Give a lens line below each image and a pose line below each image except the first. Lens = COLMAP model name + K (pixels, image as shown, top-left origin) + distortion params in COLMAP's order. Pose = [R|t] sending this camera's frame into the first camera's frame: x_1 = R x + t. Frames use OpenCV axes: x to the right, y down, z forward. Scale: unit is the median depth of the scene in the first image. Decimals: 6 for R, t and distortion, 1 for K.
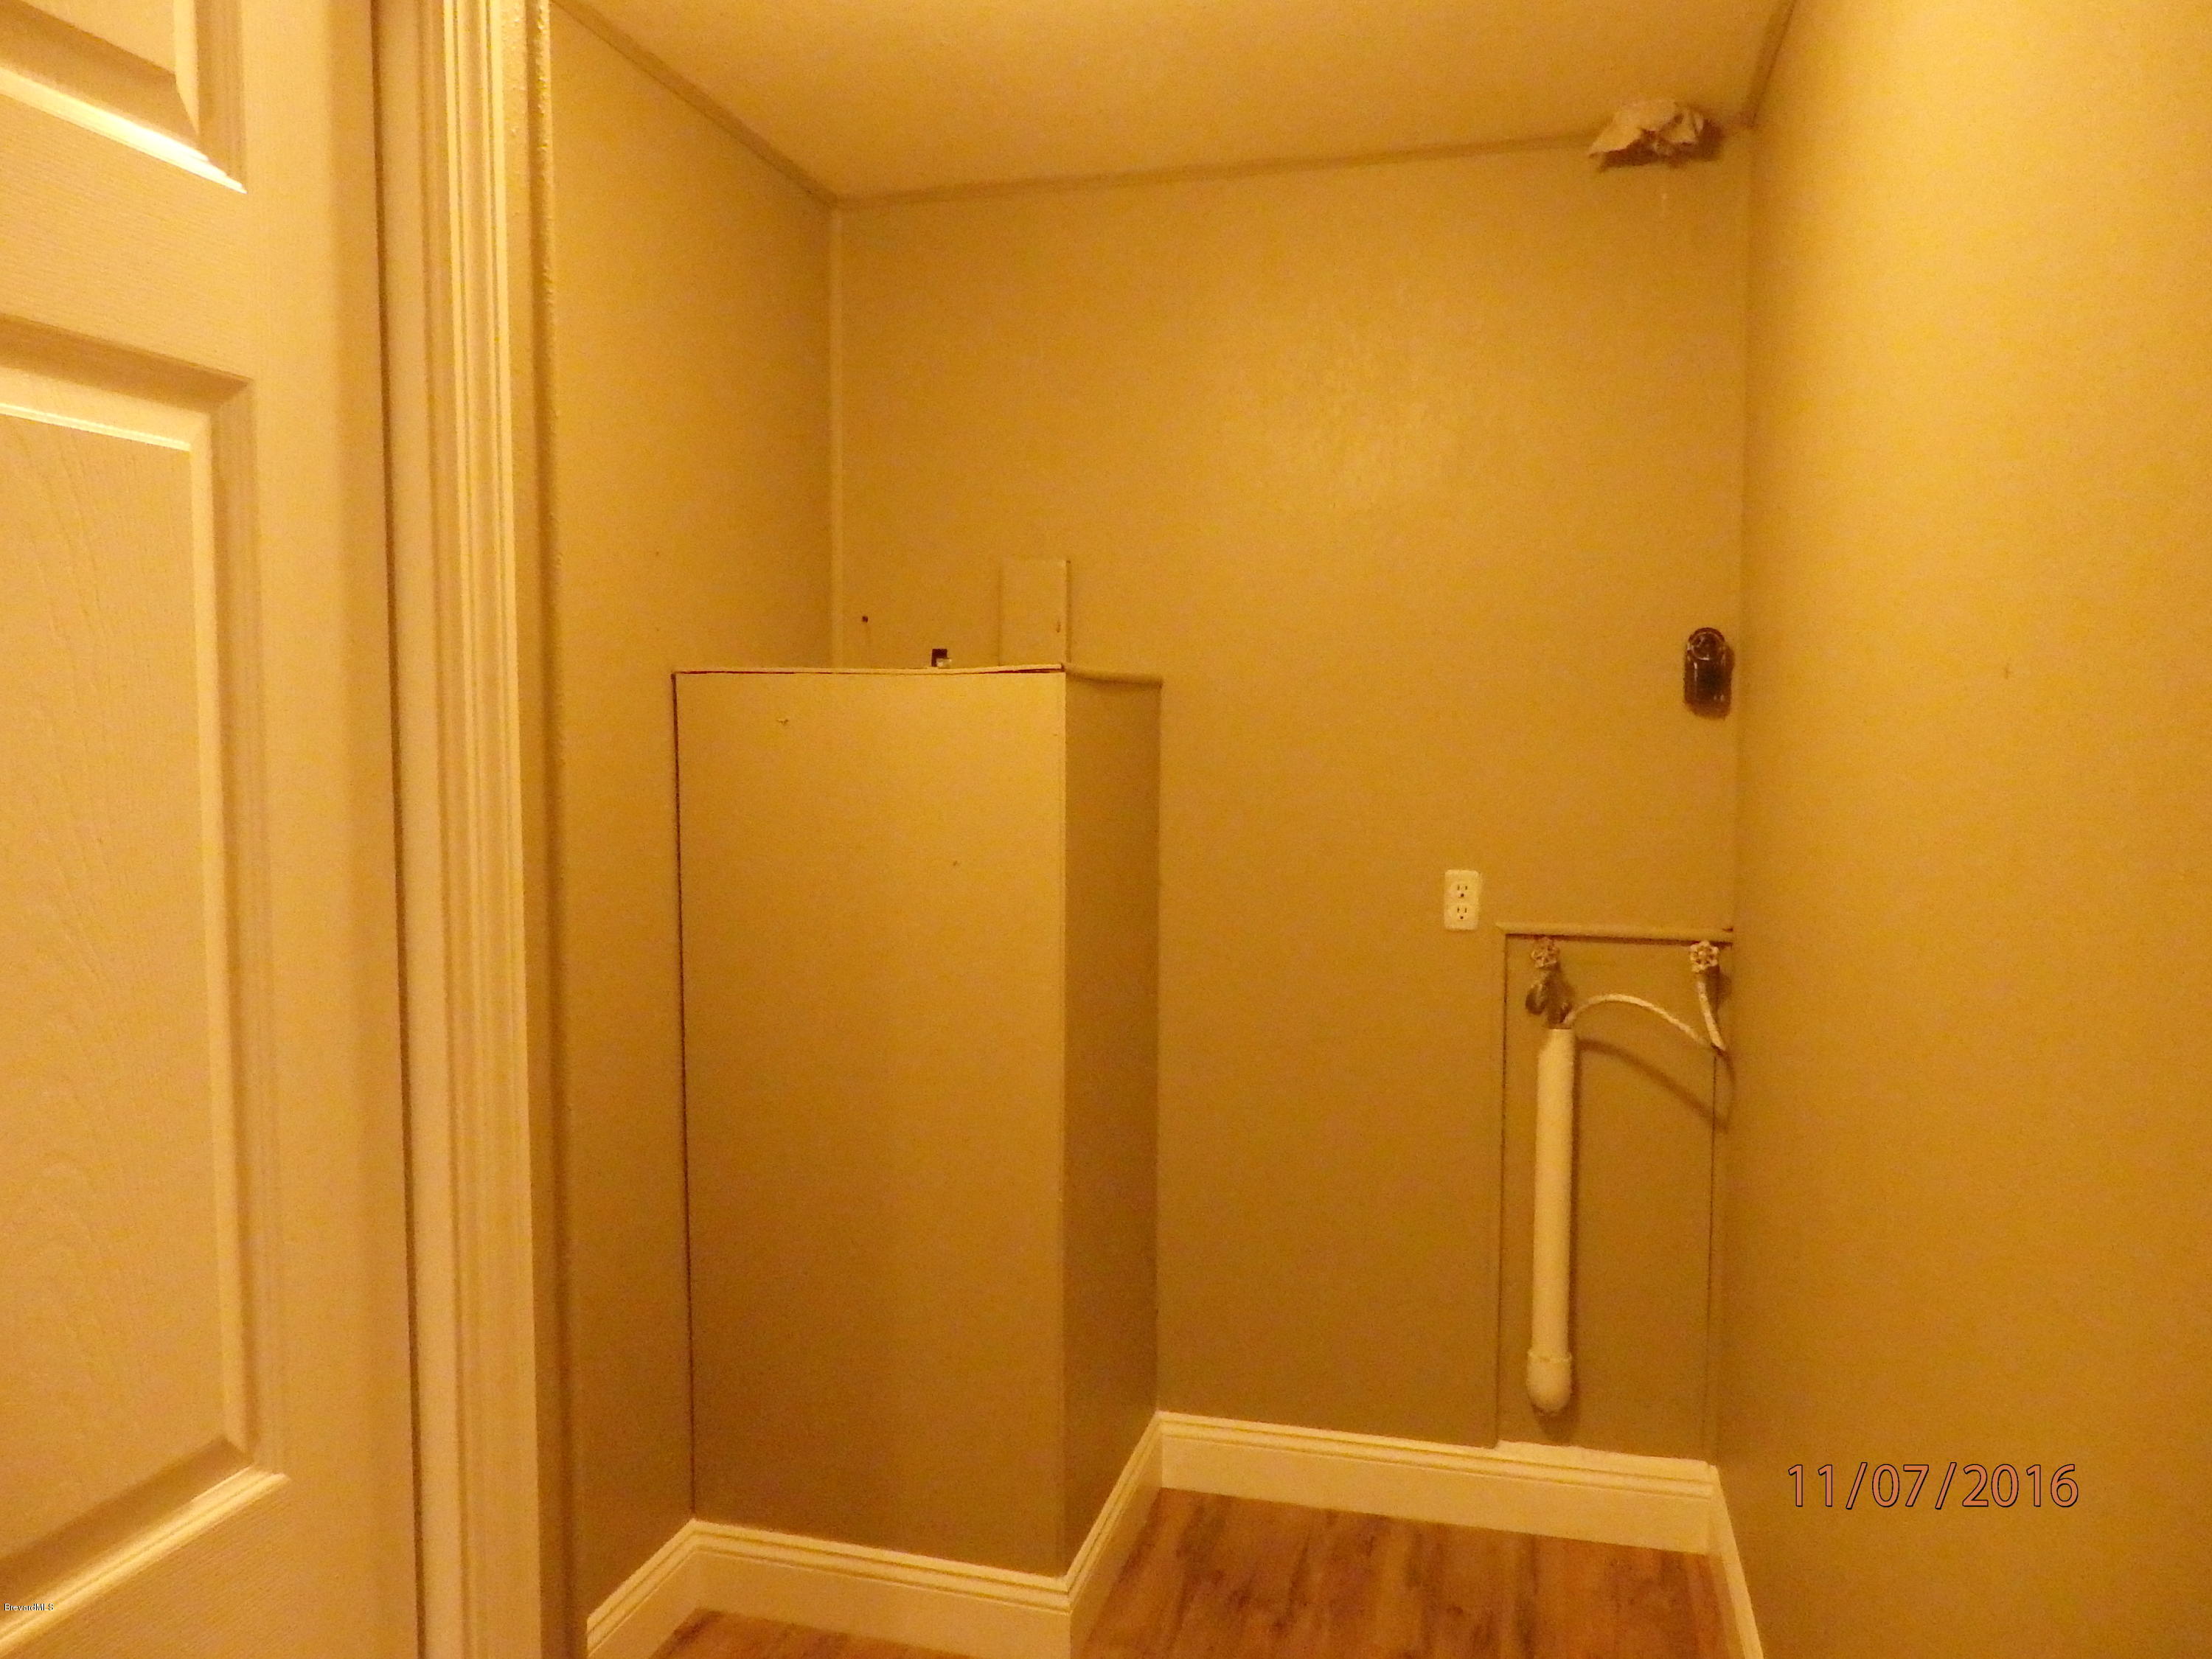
lens RADIAL K [[1603.6, 0, 1104.3], [0, 1603.6, 825.9], [0, 0, 1]] dist [-0.010941, 0.006570]
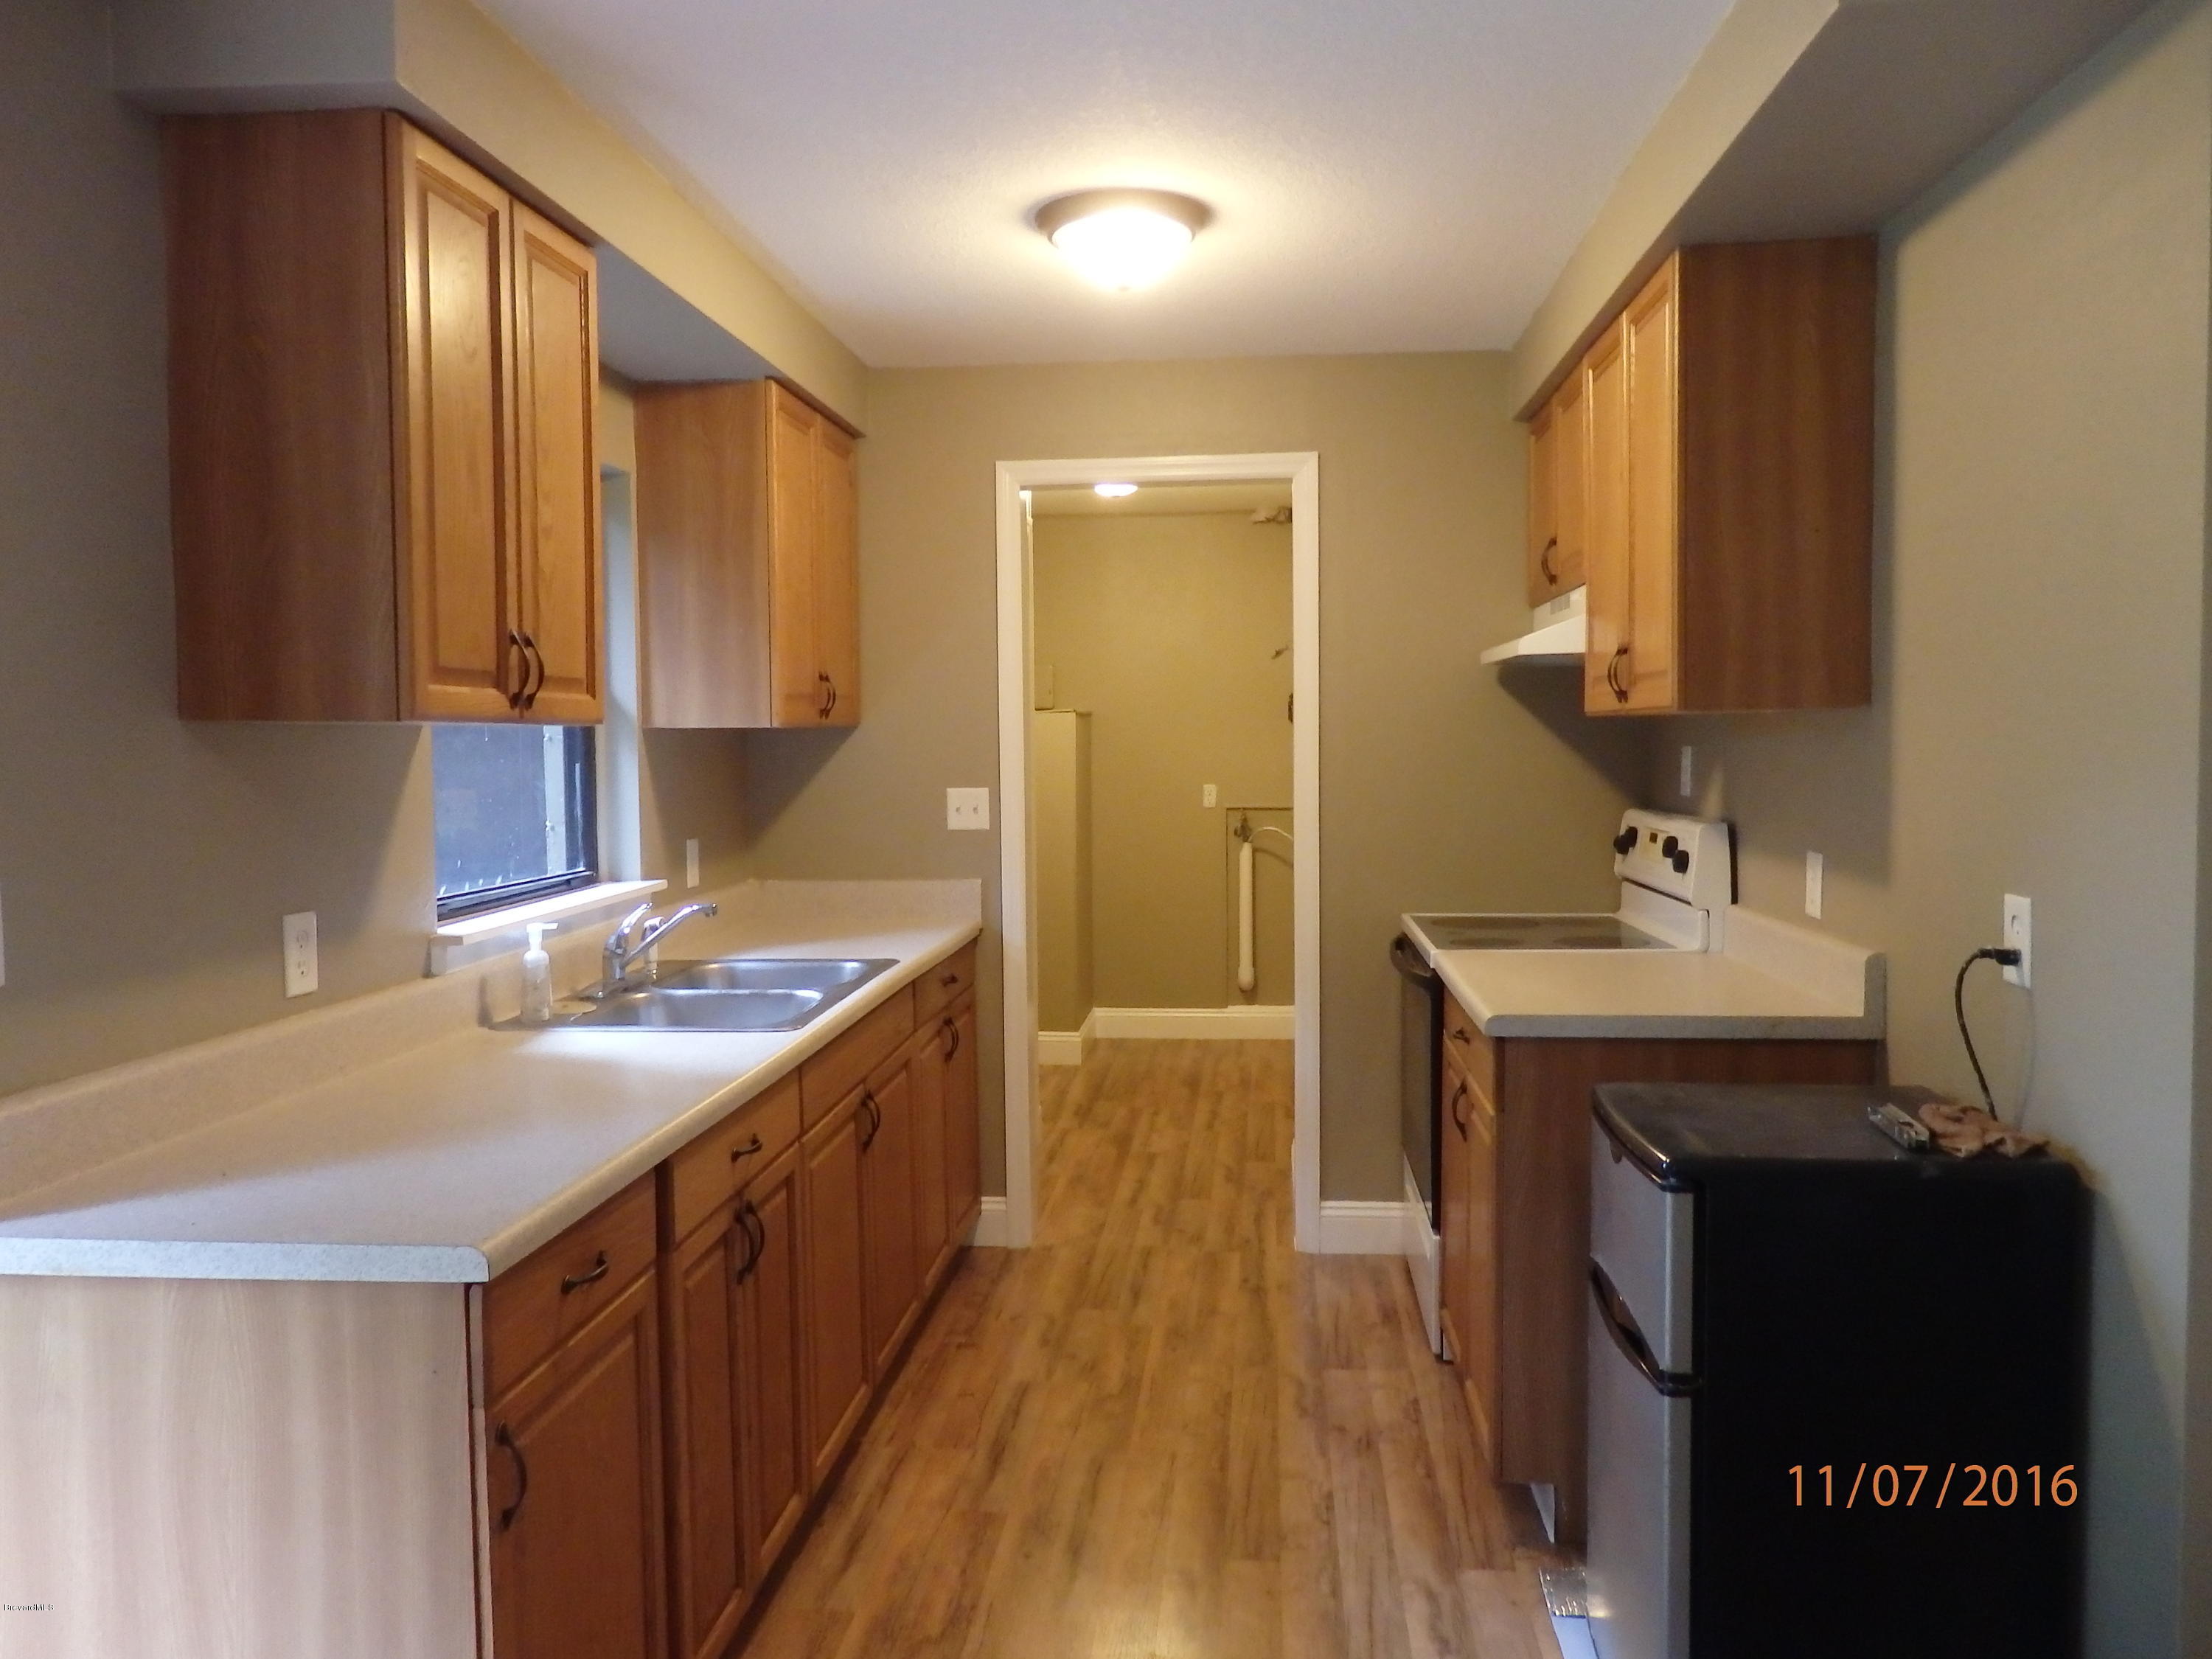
lens RADIAL K [[1603.6, 0, 1106.2], [0, 1603.6, 825.7], [0, 0, 1]] dist [-0.010941, 0.006570]
pose [[0.985785, -0.018826, 0.166953, -0.384515], [0.019549, 0.999805, -0.002690, 0.099171], [-0.166870, 0.005916, 0.985961, -1.563859]]
